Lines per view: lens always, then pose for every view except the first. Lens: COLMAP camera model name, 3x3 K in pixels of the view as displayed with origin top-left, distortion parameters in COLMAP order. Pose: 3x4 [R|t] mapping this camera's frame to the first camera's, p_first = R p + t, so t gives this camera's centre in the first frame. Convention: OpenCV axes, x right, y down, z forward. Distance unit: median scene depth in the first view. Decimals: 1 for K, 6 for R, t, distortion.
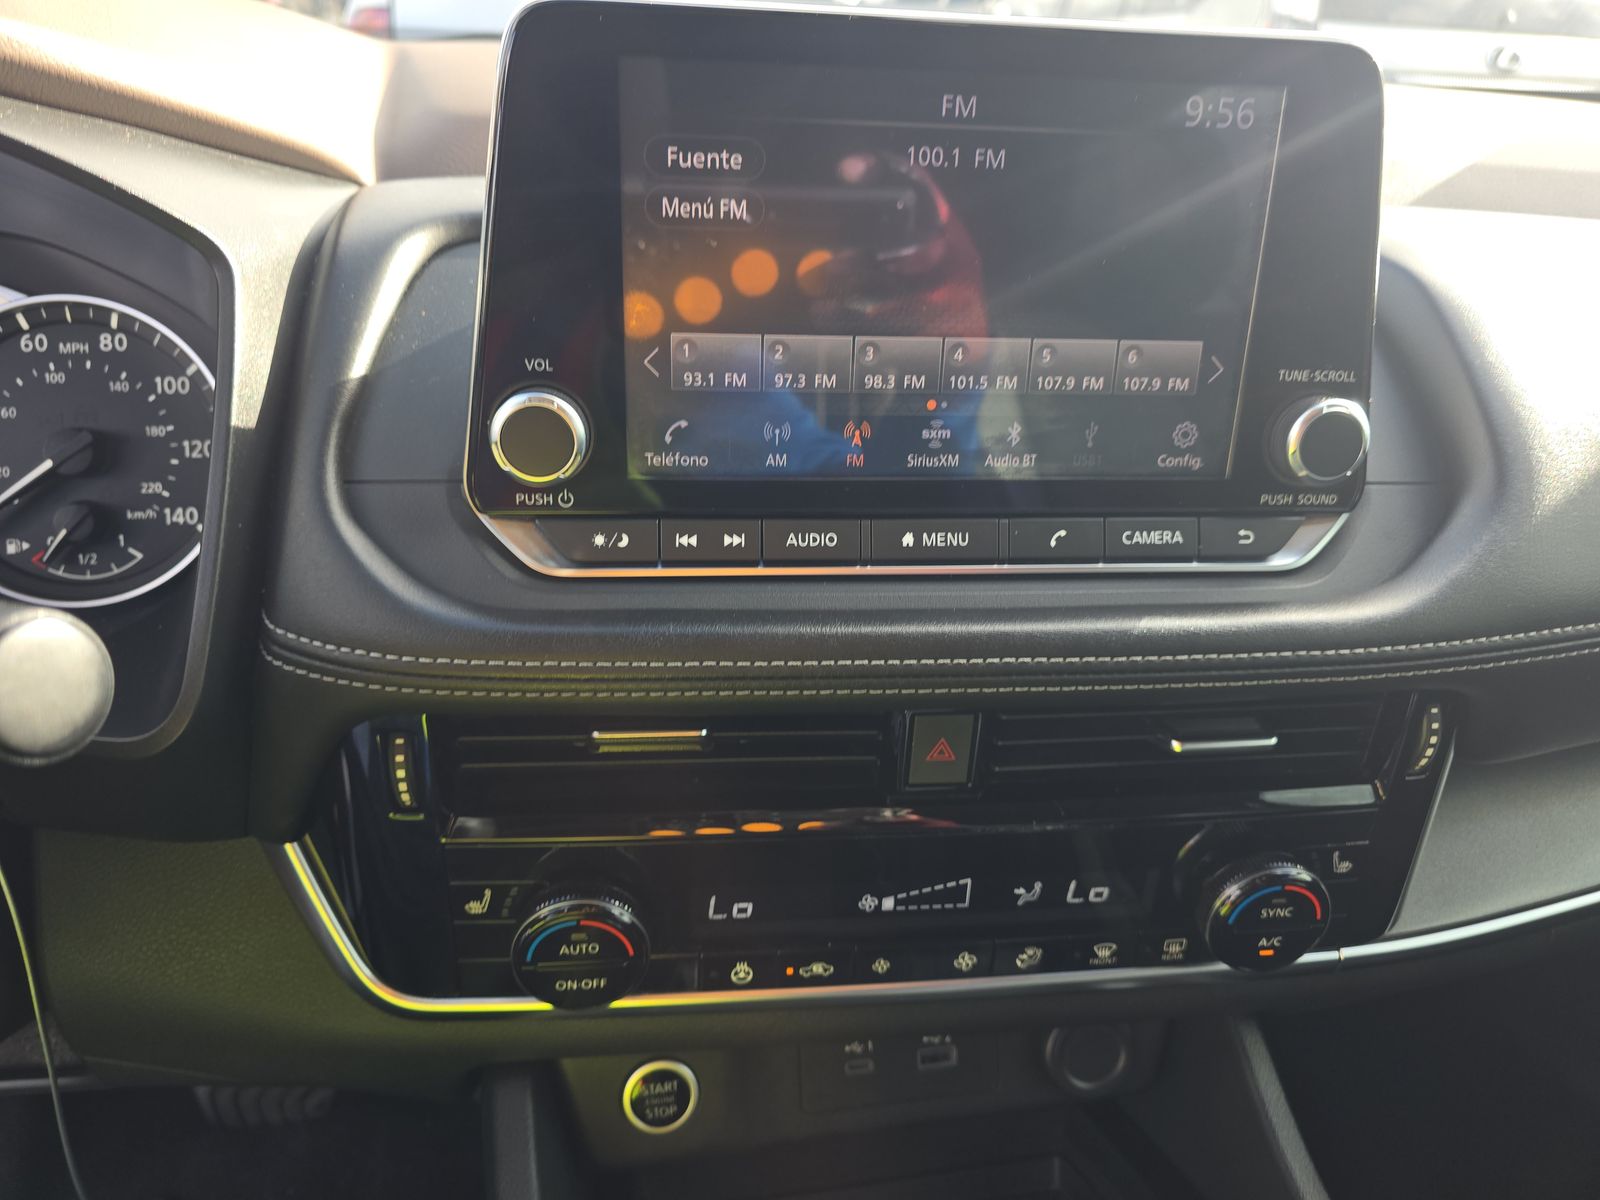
lens RADIAL K [[1084.4, 0, 793.4], [0, 1084.4, 598.8], [0, 0, 1]] dist [0.046514, -0.038407]
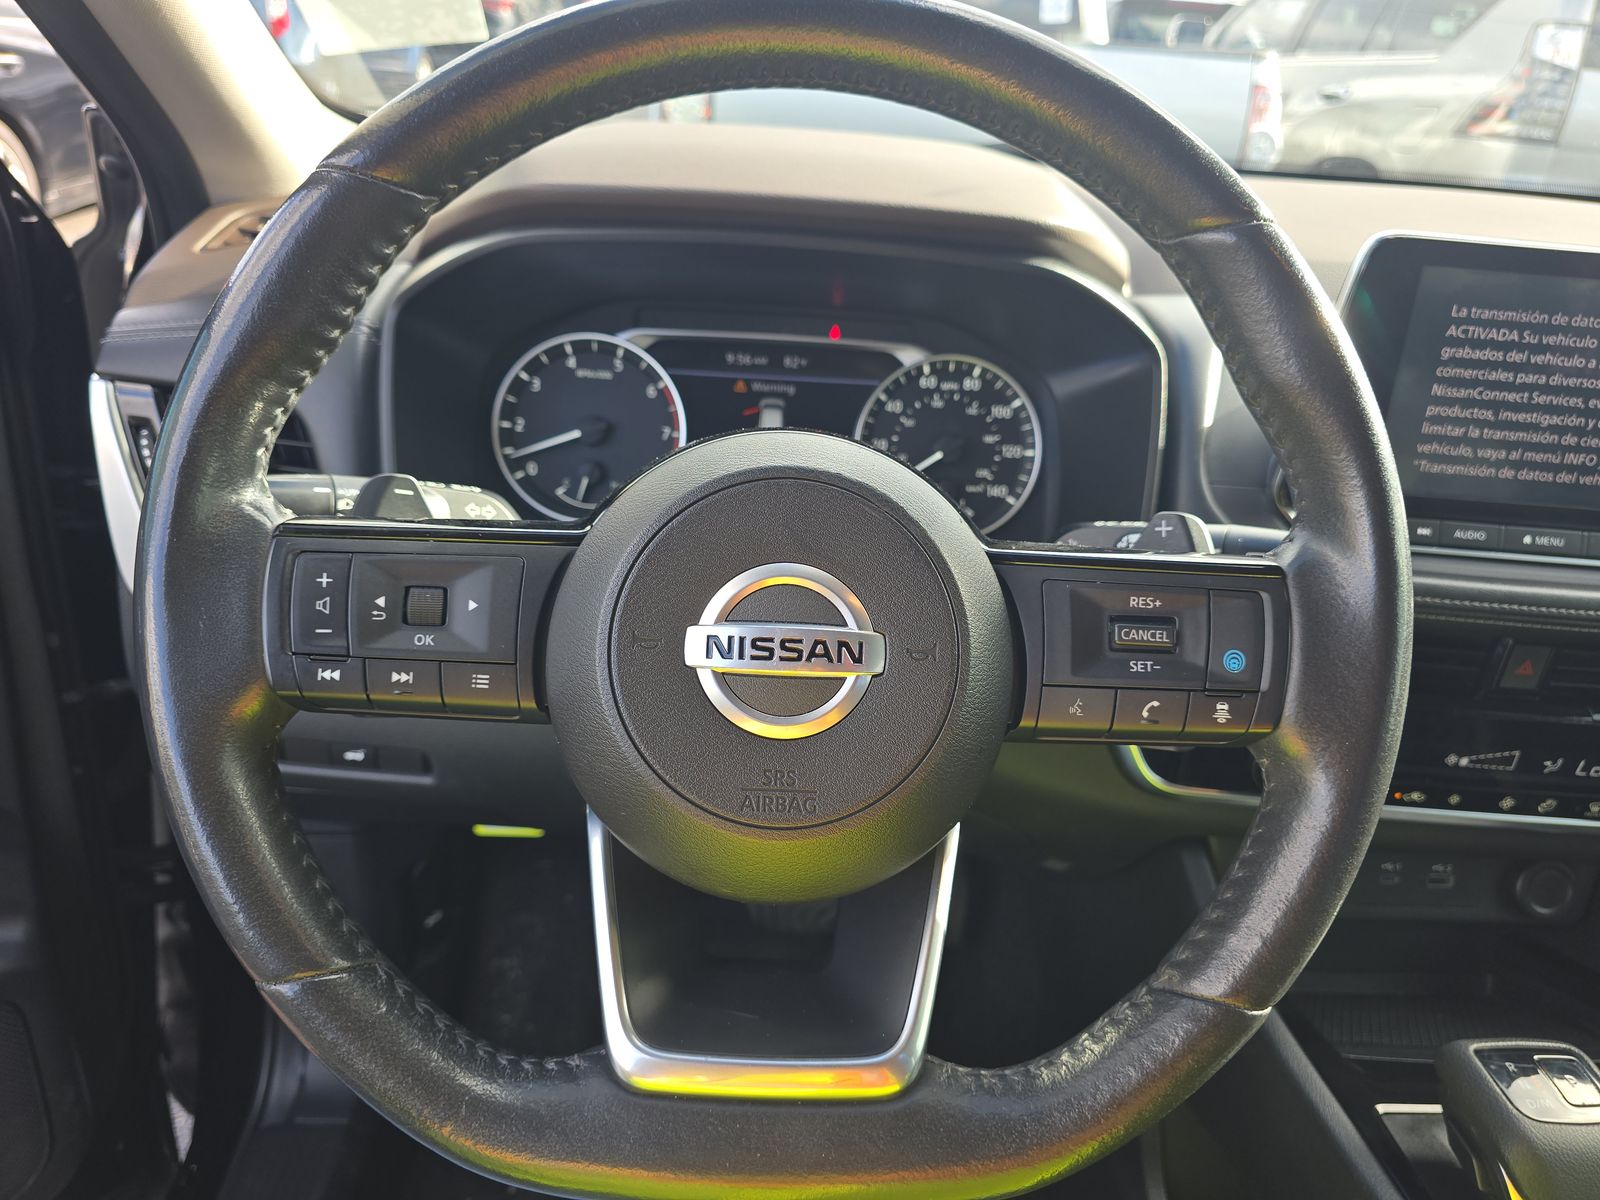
lens RADIAL K [[1084.4, 0, 793.4], [0, 1084.4, 598.8], [0, 0, 1]] dist [0.046514, -0.038407]
pose [[0.991418, 0.088992, -0.095764, -0.703341], [-0.089205, 0.996011, 0.002066, 0.111843], [0.095565, 0.006494, 0.995402, -0.669234]]
